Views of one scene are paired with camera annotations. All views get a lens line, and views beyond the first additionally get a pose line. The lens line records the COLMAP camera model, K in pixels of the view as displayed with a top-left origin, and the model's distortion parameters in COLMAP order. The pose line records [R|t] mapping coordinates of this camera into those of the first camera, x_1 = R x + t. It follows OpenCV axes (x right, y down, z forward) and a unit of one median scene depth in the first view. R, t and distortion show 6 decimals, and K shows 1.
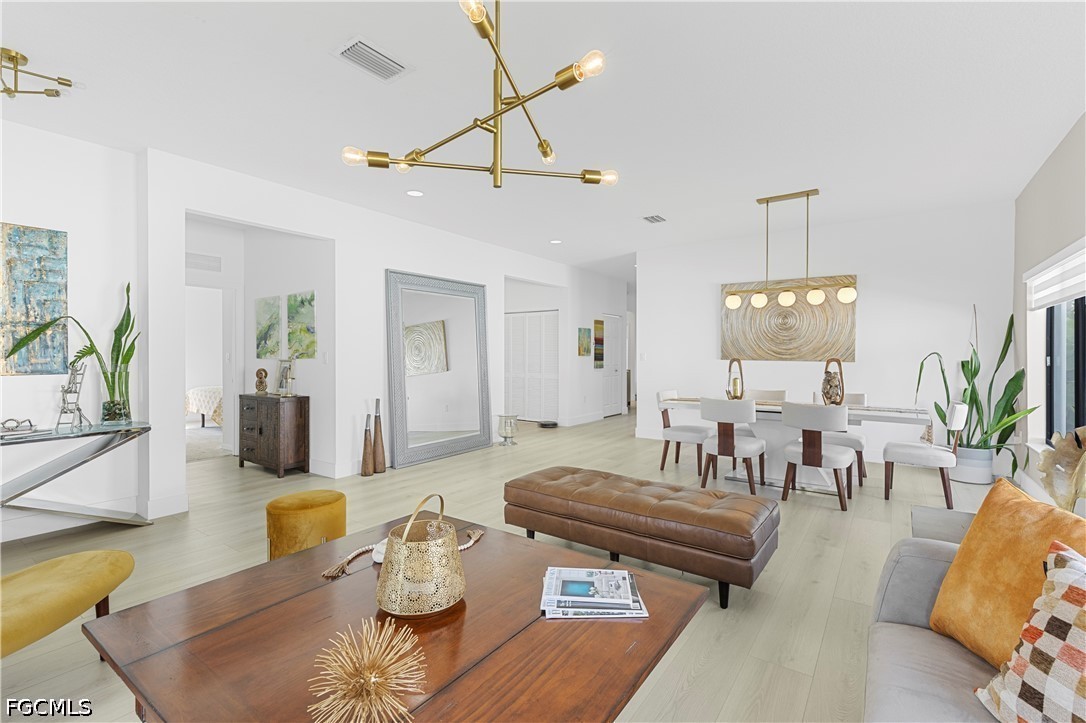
lens RADIAL K [[486.1, 0, 543.3], [0, 486.1, 359.2], [0, 0, 1]] dist [0.009482, 0.000286]
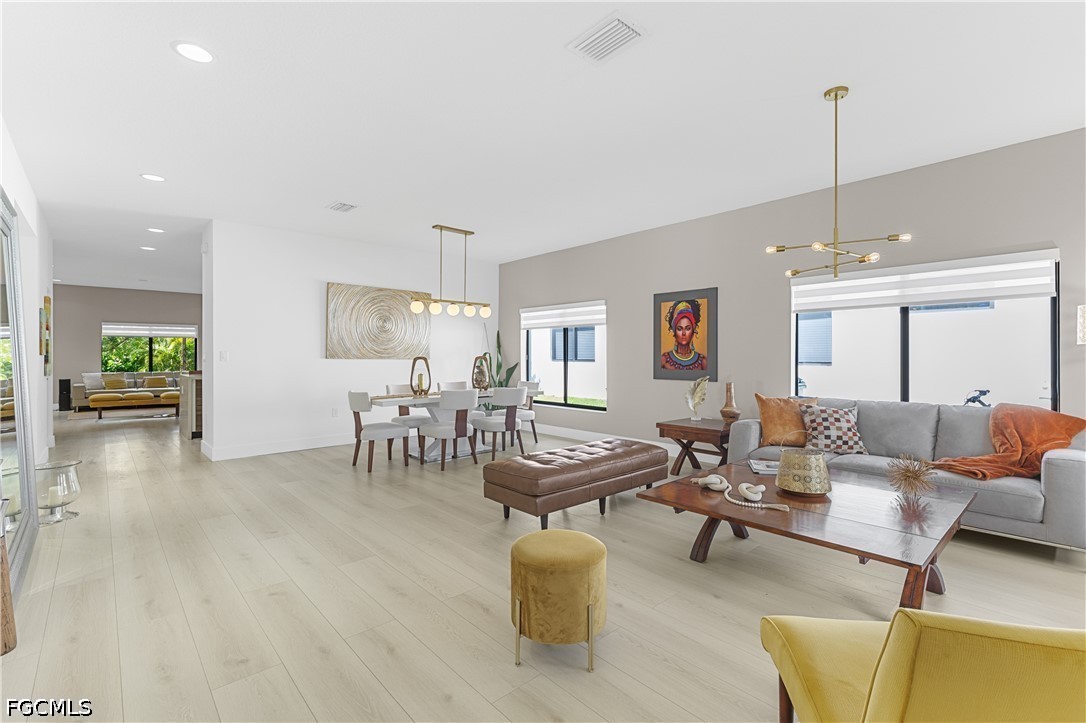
lens RADIAL K [[486.1, 0, 543.3], [0, 486.1, 359.2], [0, 0, 1]] dist [0.009482, 0.000286]
pose [[0.201567, -0.006114, 0.979456, -0.699825], [0.008015, 0.999957, 0.004593, 0.001975], [-0.979442, 0.006924, 0.201607, 0.511129]]
